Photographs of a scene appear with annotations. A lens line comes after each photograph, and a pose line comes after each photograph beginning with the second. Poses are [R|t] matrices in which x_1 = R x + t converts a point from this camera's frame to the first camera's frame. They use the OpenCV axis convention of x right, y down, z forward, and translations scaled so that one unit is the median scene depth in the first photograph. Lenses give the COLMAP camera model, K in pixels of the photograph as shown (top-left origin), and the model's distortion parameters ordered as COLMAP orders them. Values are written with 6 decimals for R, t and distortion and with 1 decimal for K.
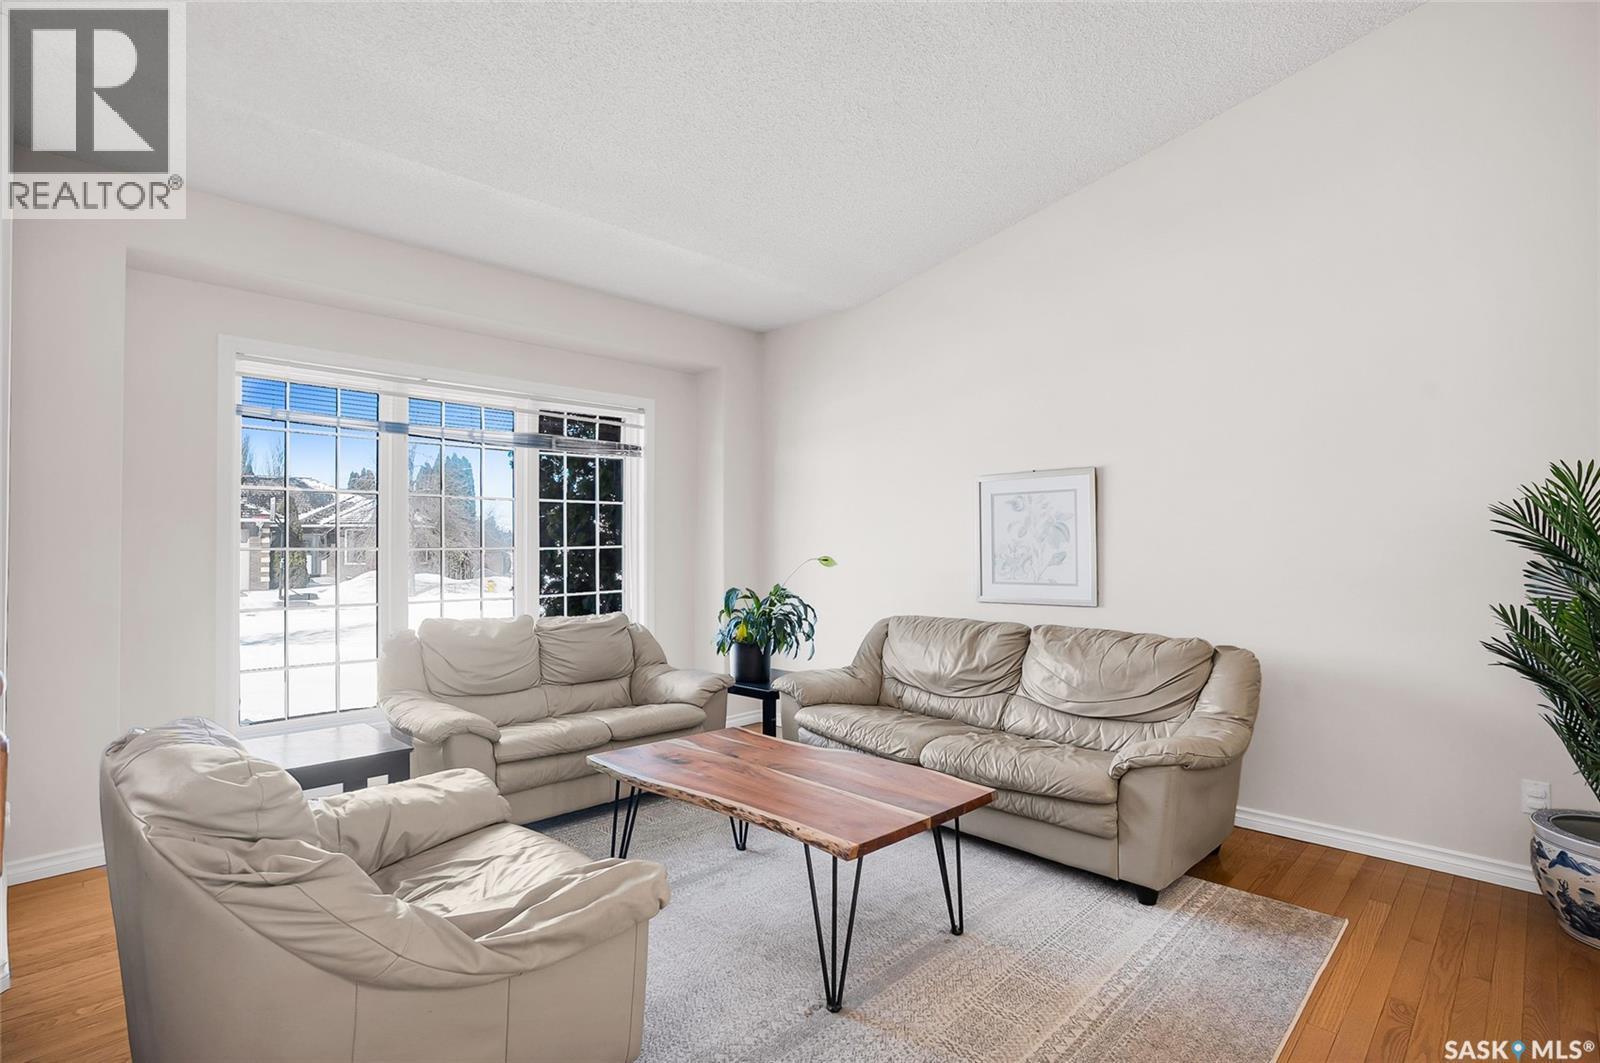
lens RADIAL K [[783.5, 0, 797.8], [0, 783.5, 537.9], [0, 0, 1]] dist [-0.064558, 0.037217]
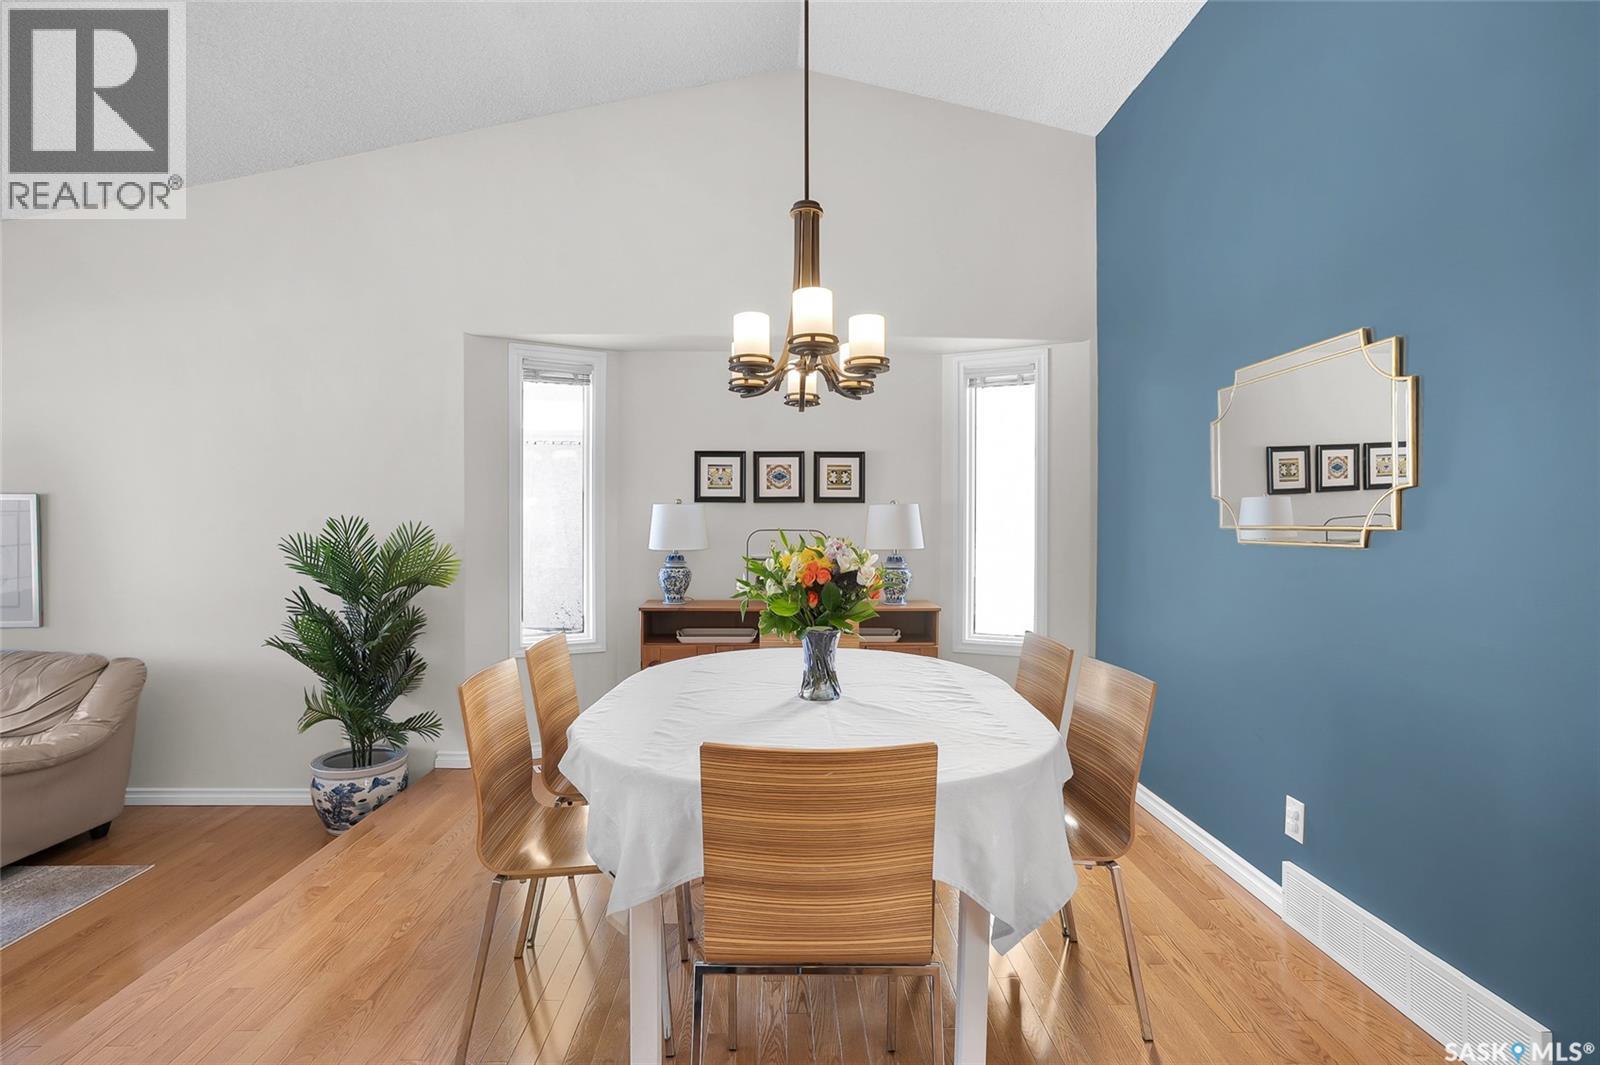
lens RADIAL K [[783.5, 0, 797.8], [0, 783.5, 538.9], [0, 0, 1]] dist [-0.064558, 0.037217]
pose [[0.701294, -0.012183, 0.712768, 0.383957], [-0.013751, 0.999437, 0.030613, -0.078807], [-0.712740, -0.031270, 0.700731, -0.469416]]
